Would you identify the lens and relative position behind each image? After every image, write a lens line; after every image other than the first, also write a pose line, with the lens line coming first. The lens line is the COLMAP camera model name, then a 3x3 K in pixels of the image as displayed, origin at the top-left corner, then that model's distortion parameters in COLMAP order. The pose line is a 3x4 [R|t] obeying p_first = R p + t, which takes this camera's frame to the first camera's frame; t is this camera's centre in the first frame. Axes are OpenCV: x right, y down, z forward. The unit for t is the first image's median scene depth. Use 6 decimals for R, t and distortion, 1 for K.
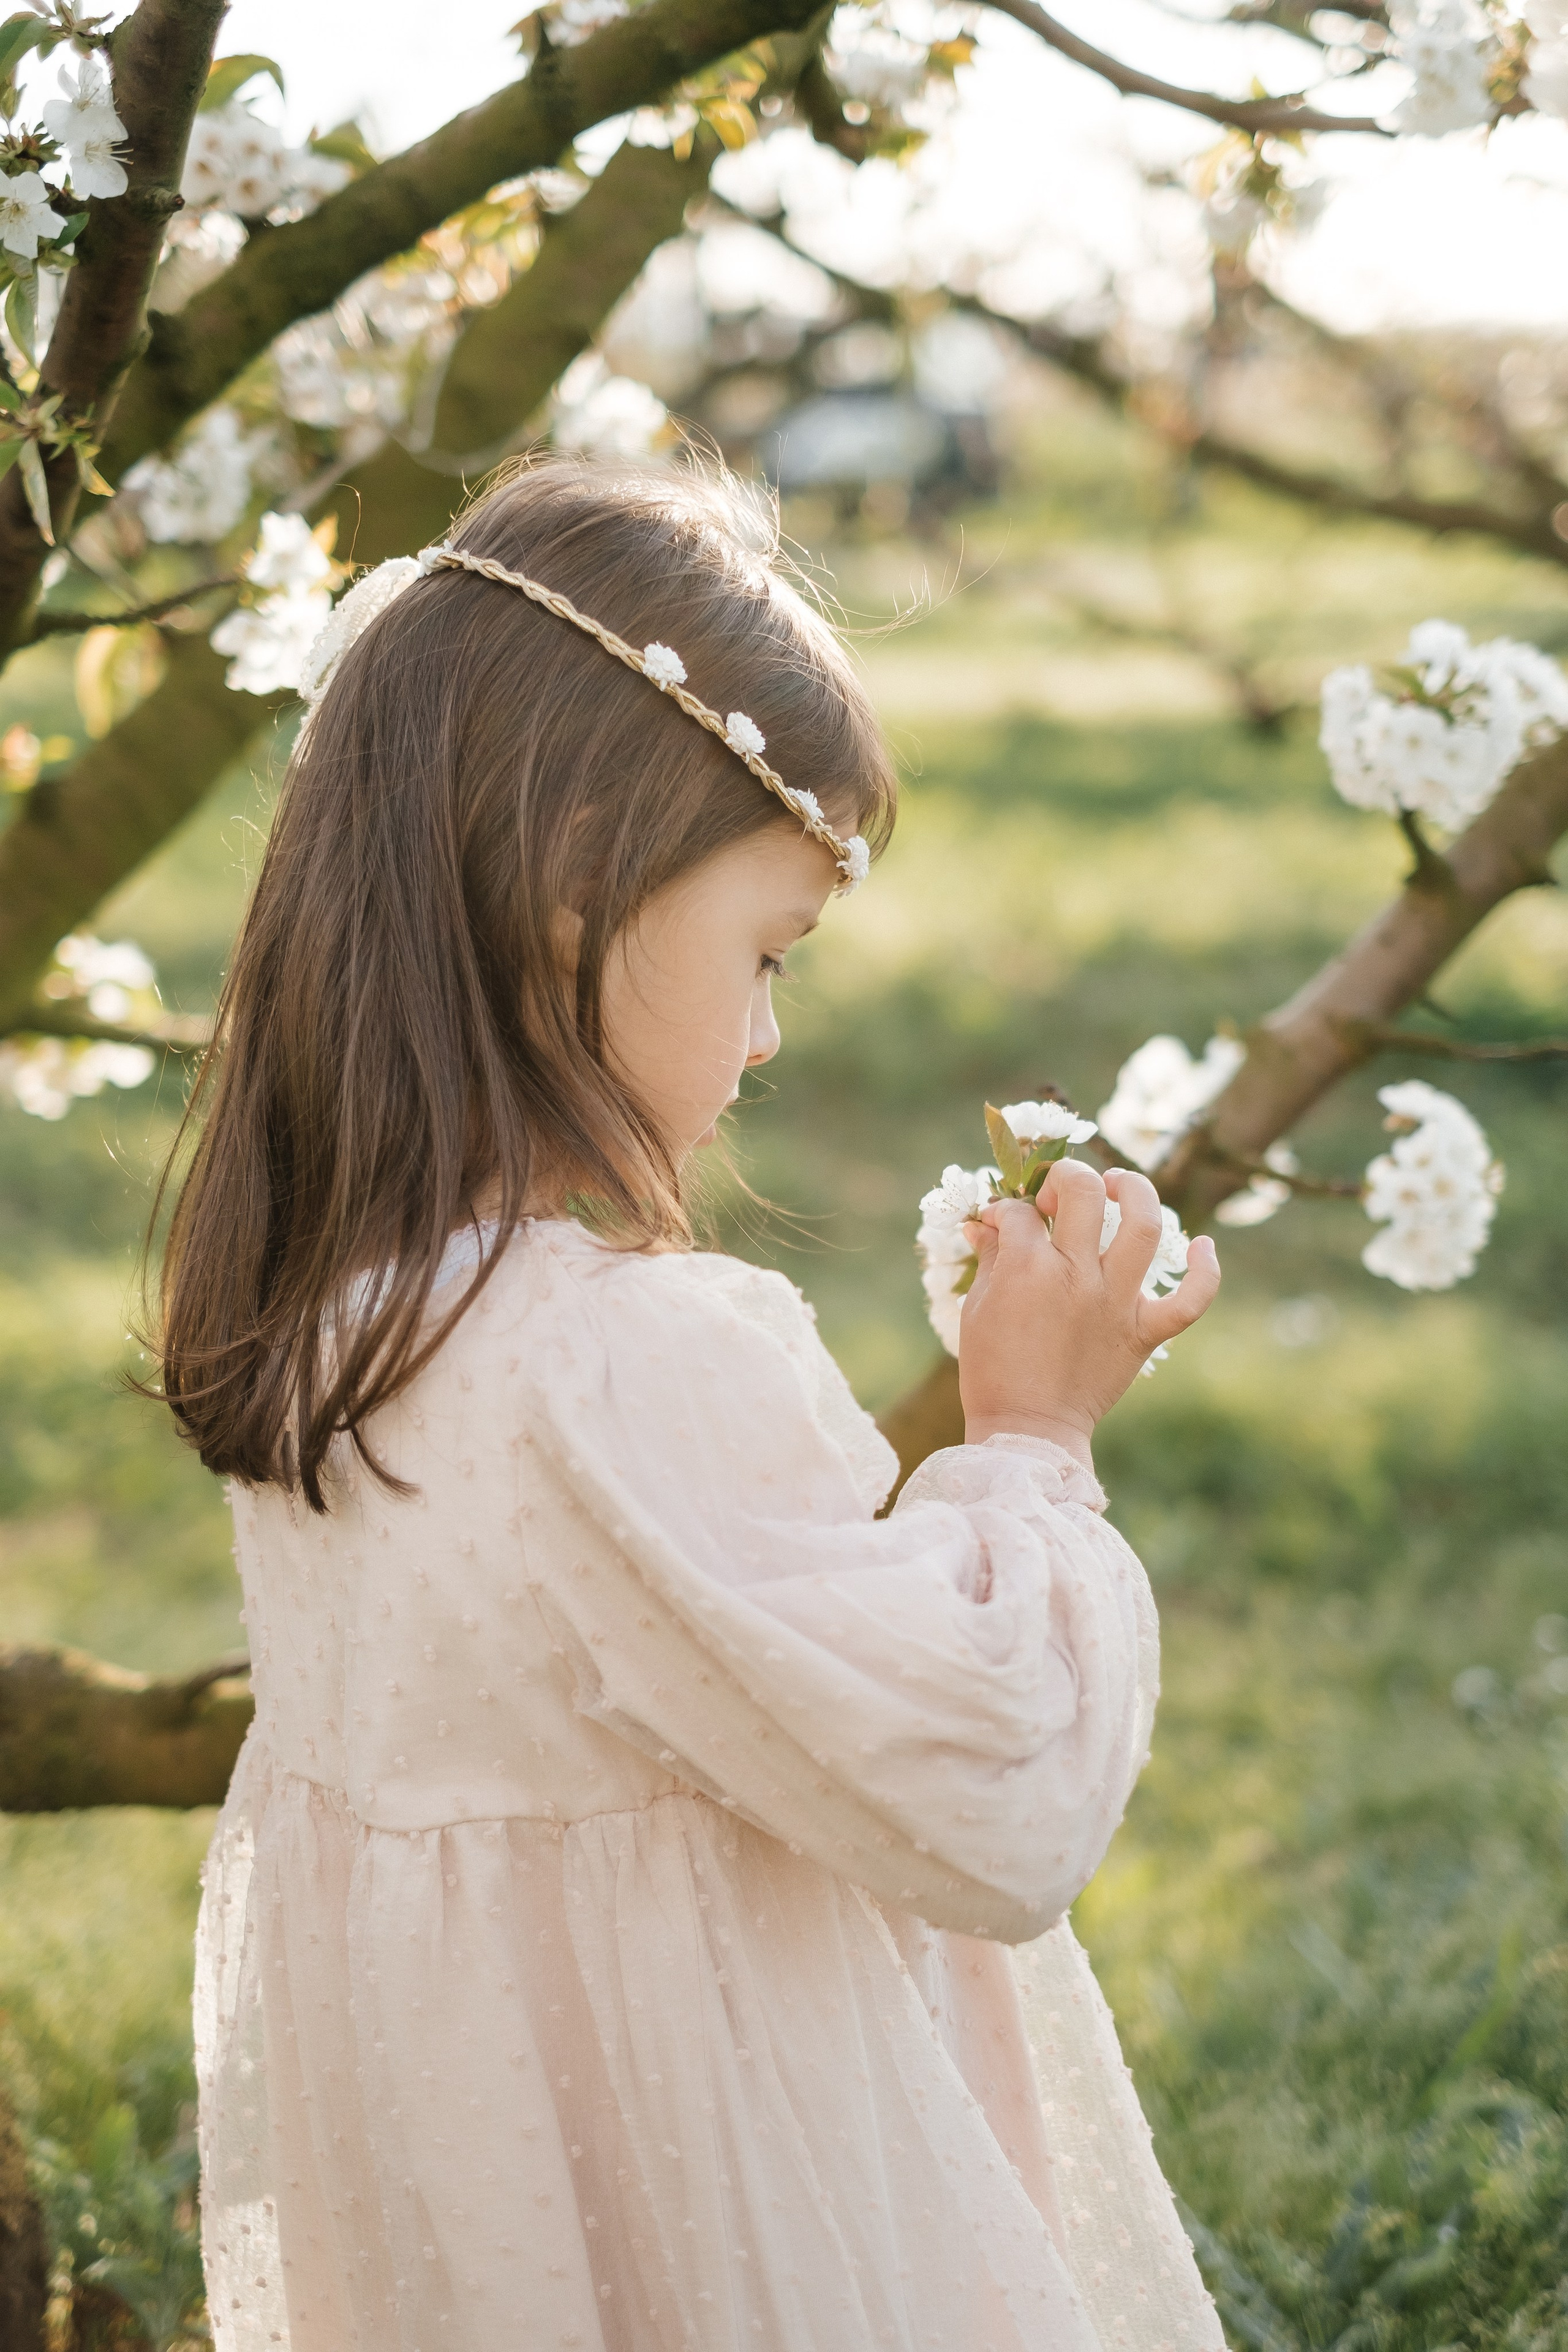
lens RADIAL K [[3750.1, 0, 785.6], [0, 3750.1, 1179.3], [0, 0, 1]] dist [-0.037815, 0.000000]
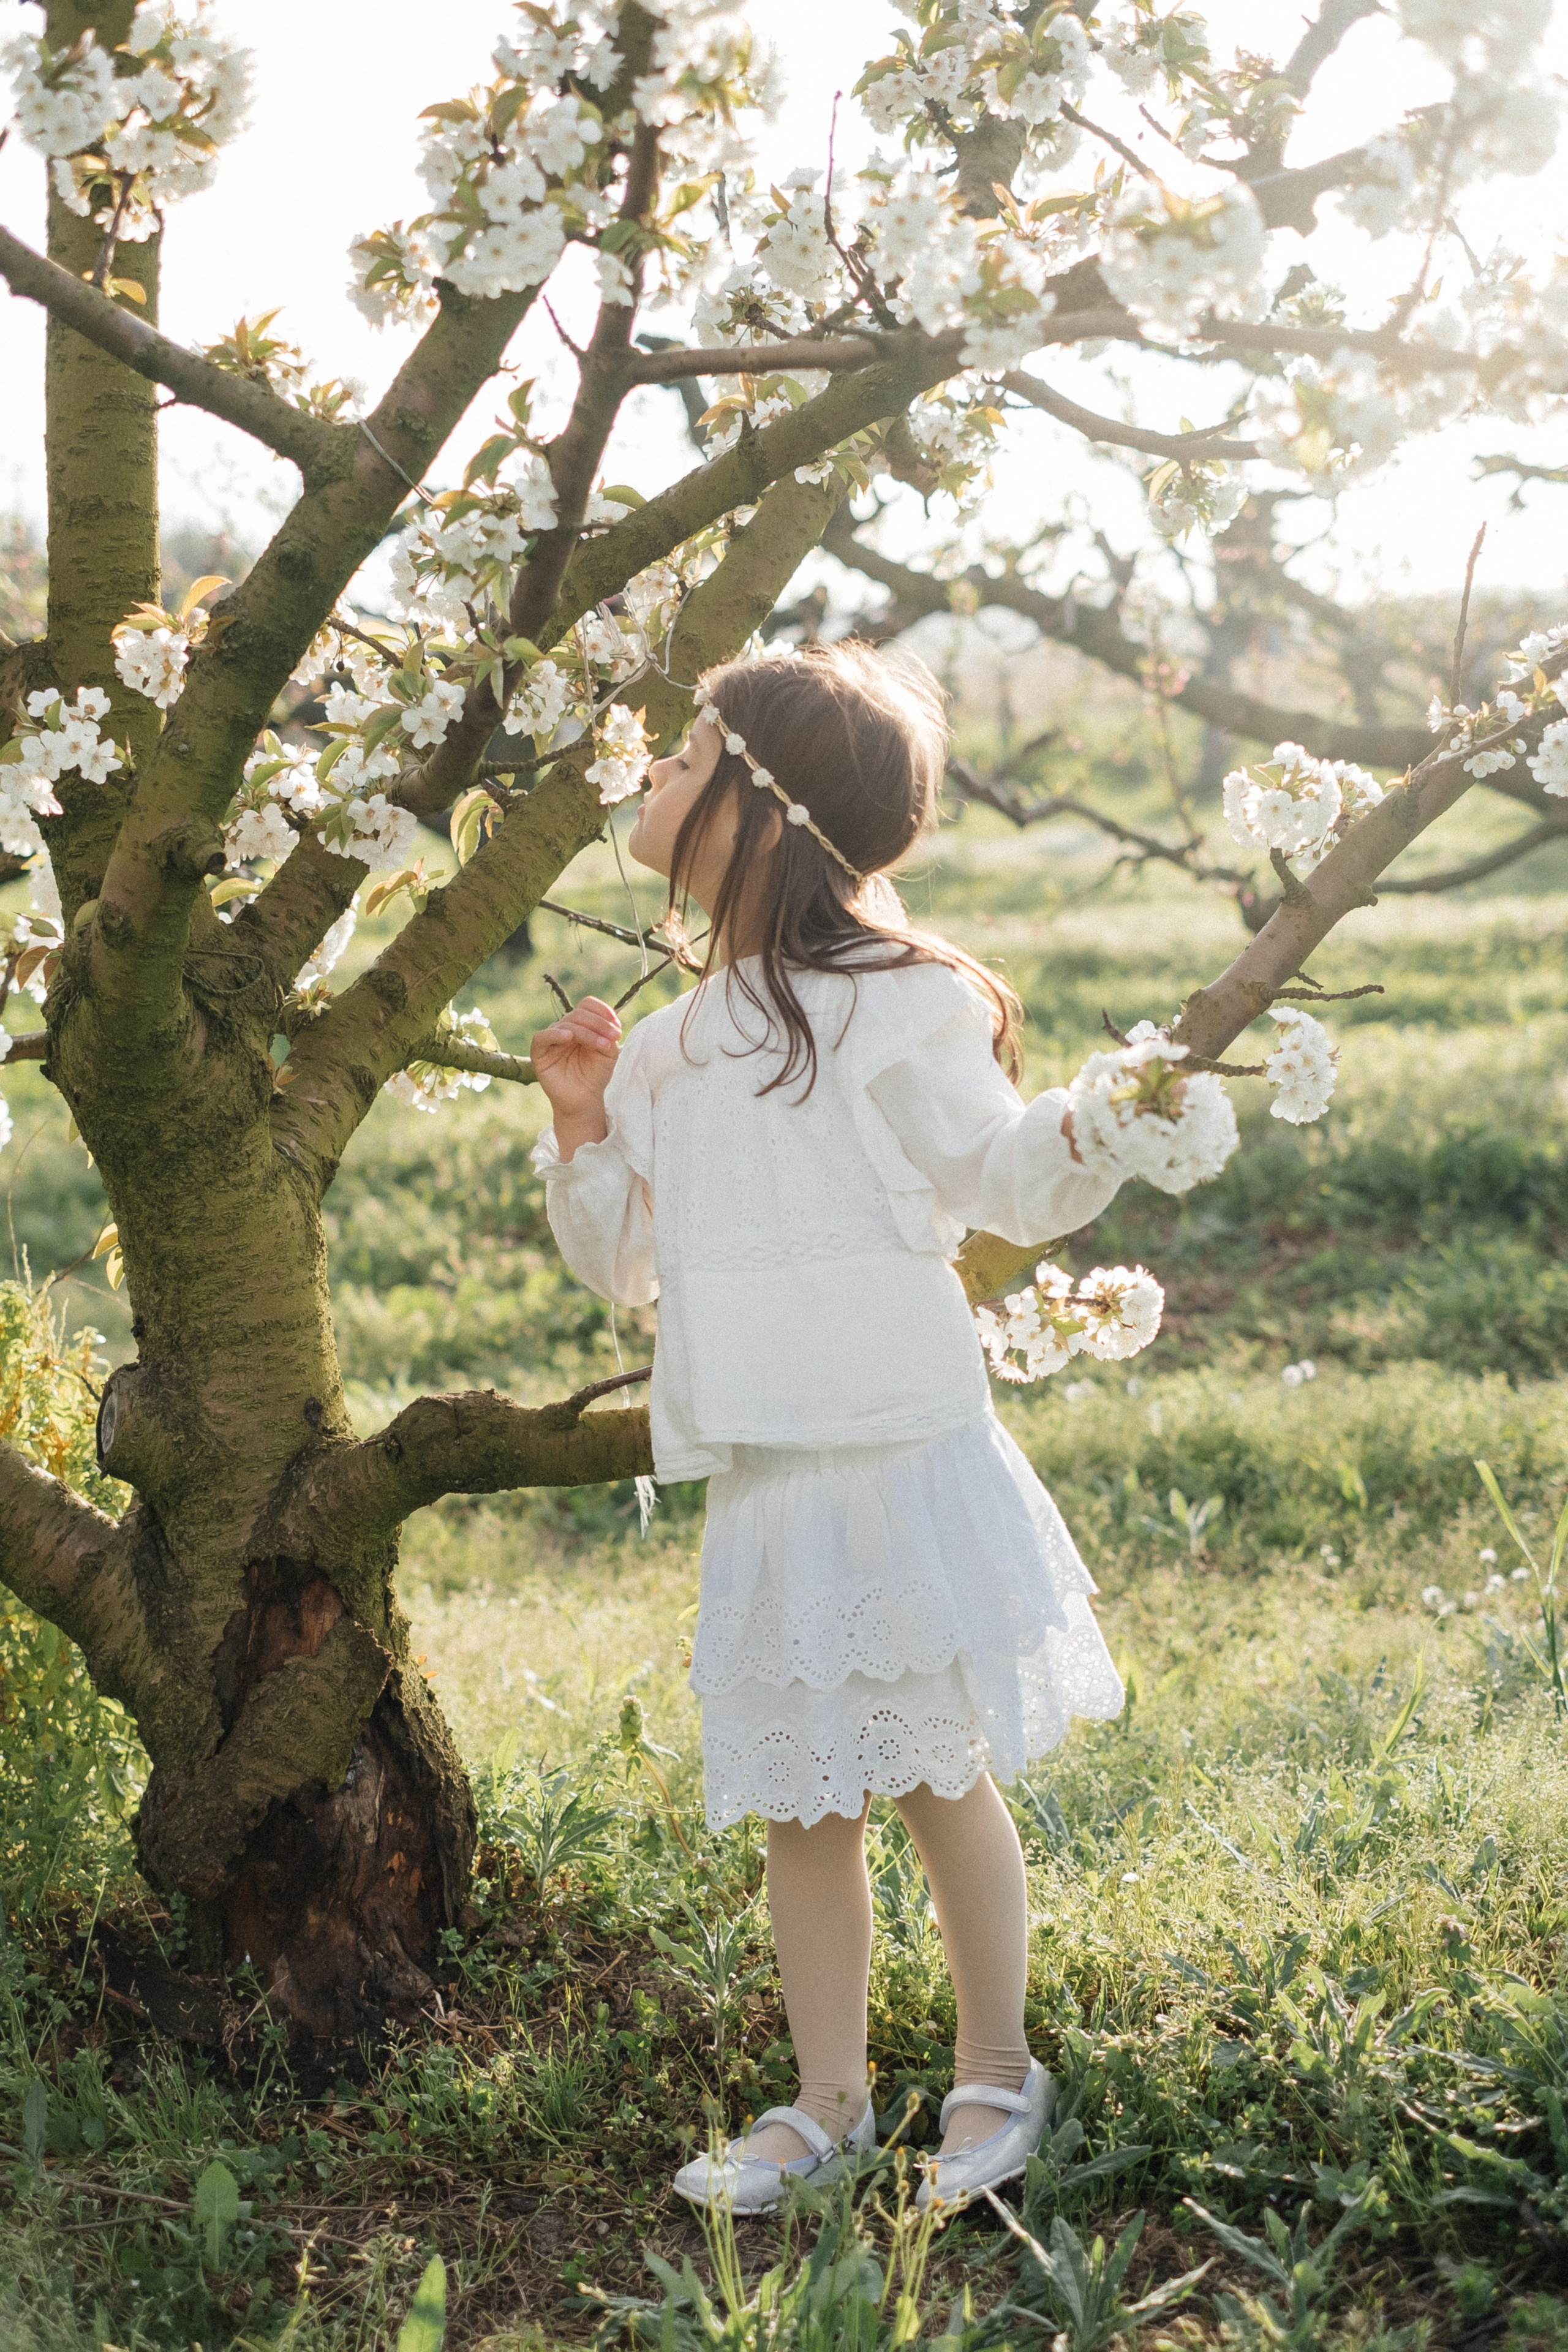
lens RADIAL K [[3750.1, 0, 792.3], [0, 3750.1, 1198.8], [0, 0, 1]] dist [-0.037815, 0.000000]
pose [[0.999122, -0.040007, -0.012415, -0.035479], [0.038985, 0.996511, -0.073793, 0.162460], [0.015324, 0.073245, 0.997196, -0.637712]]
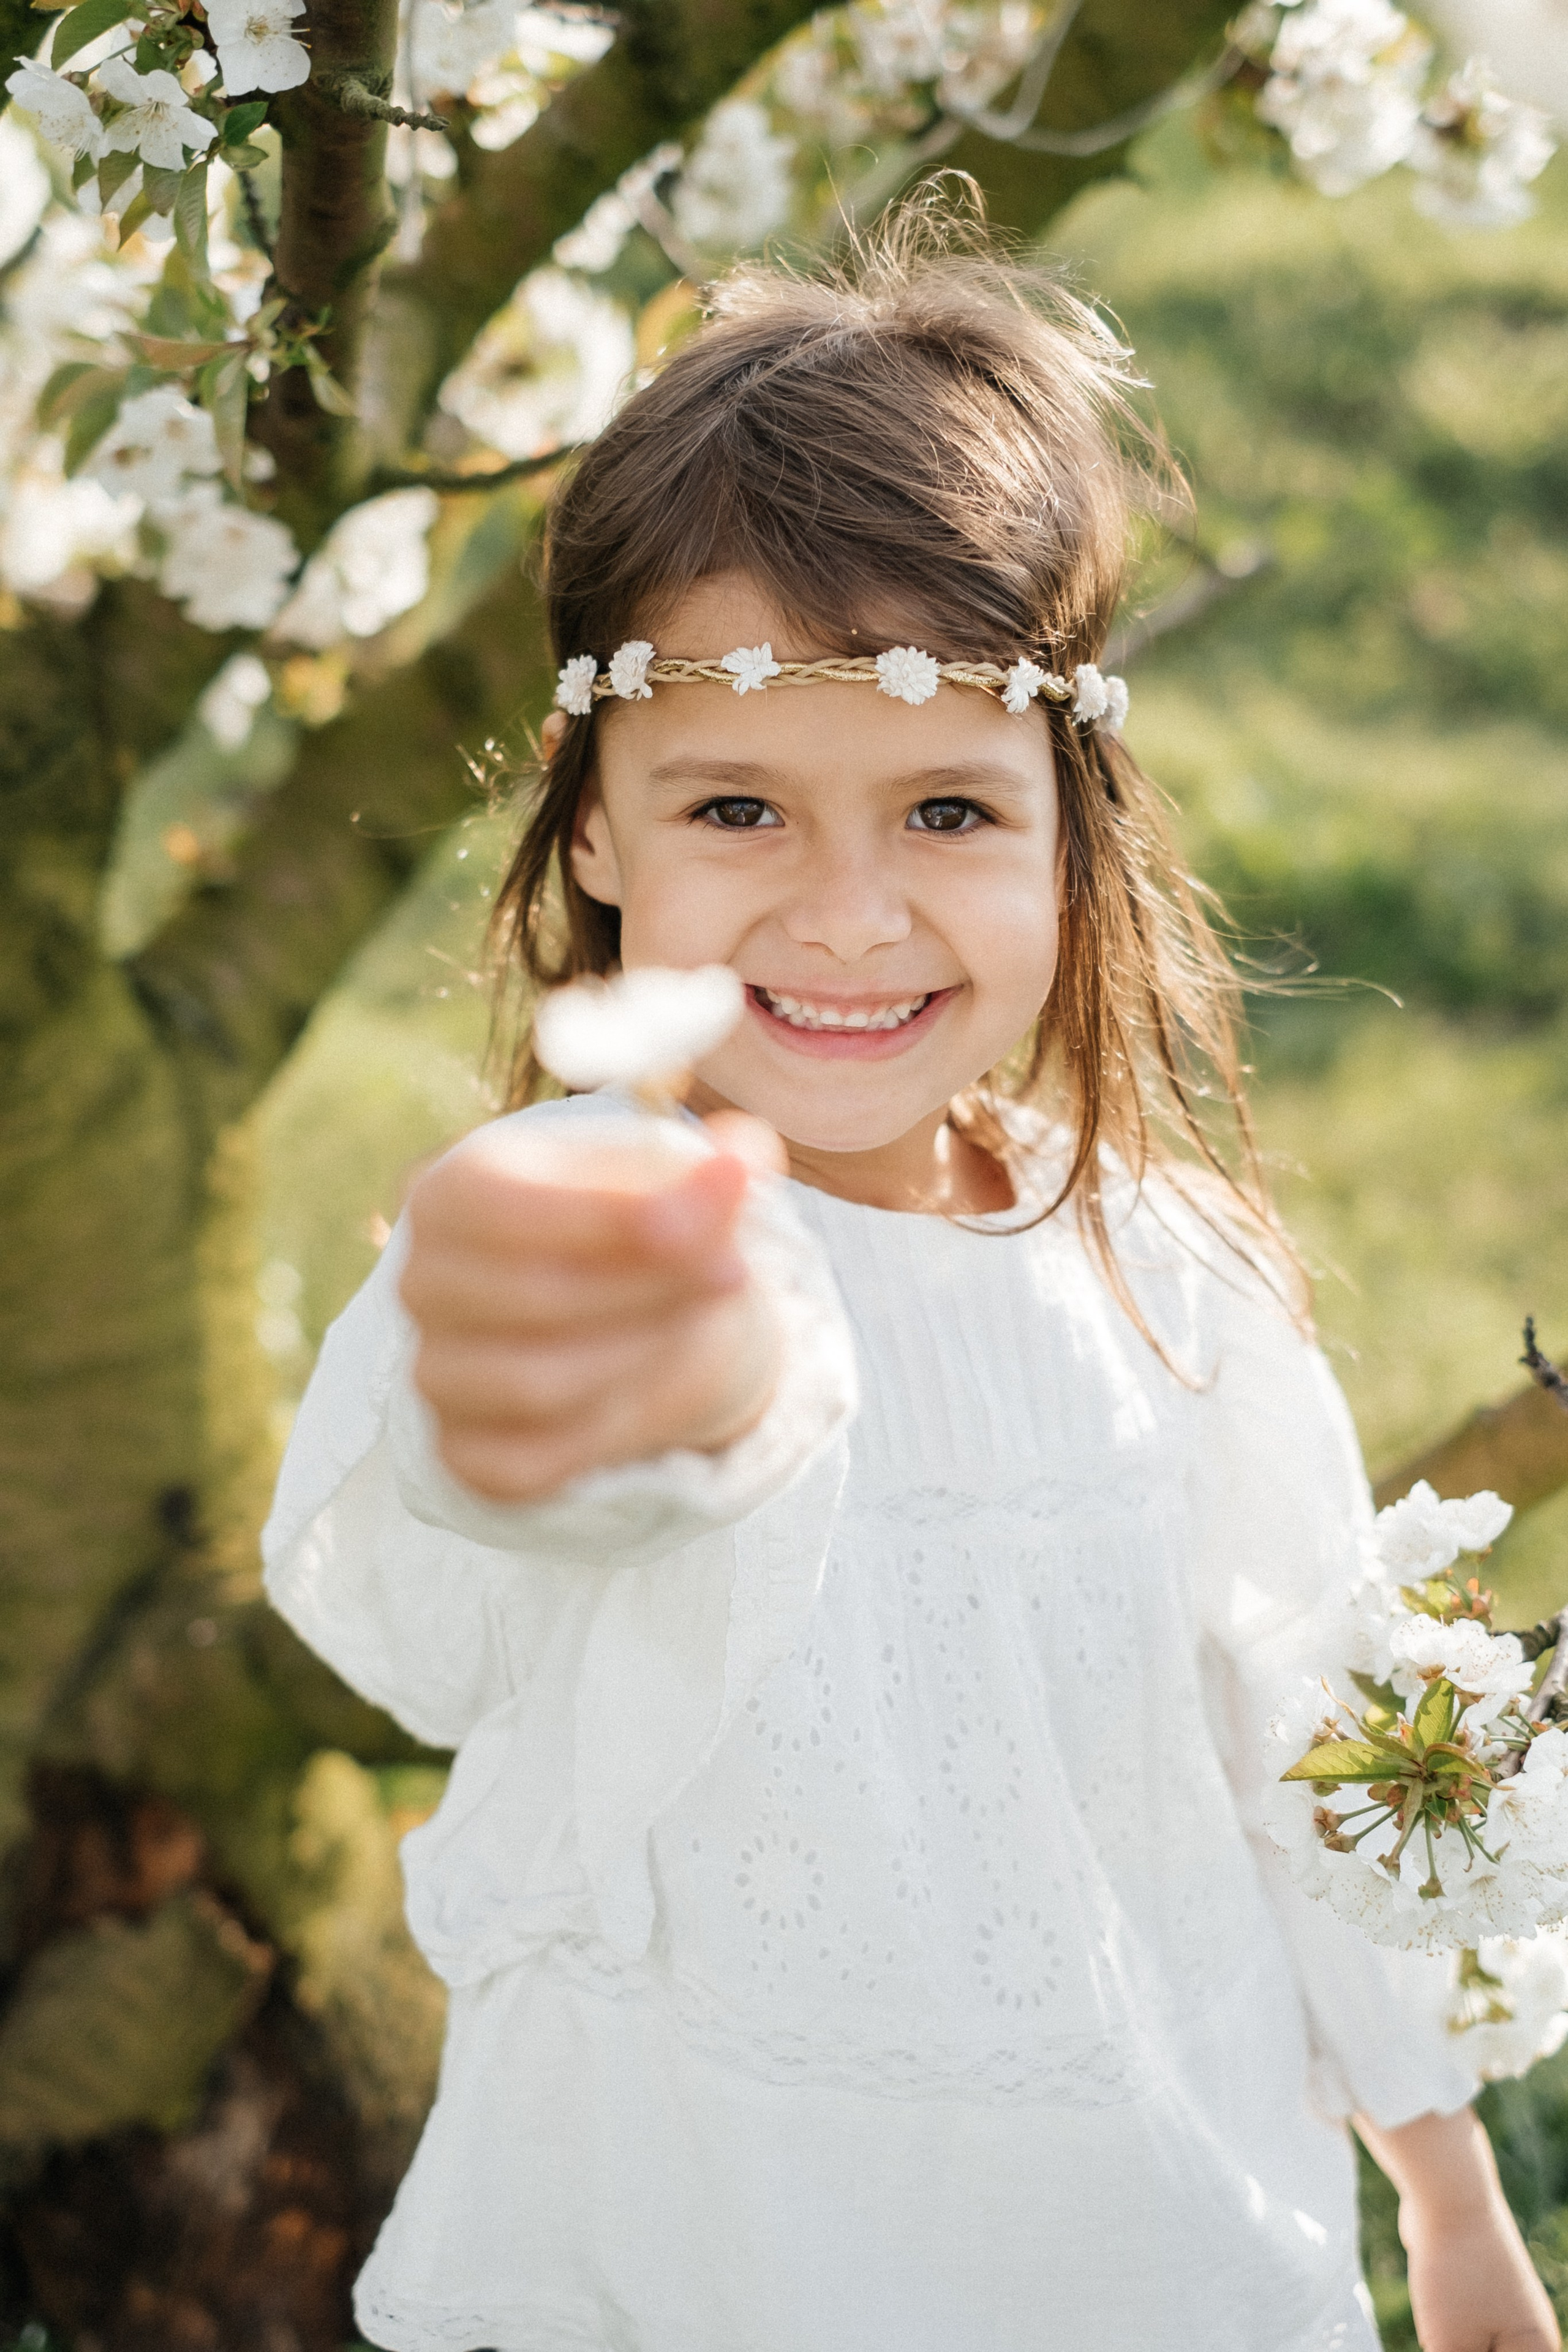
lens RADIAL K [[3750.1, 0, 766.8], [0, 3750.1, 1200.7], [0, 0, 1]] dist [-0.037815, 0.000000]
pose [[0.954525, 0.128054, -0.269230, 0.104469], [-0.066452, 0.971723, 0.226582, -0.163828], [0.290632, -0.198387, 0.936043, 0.208369]]
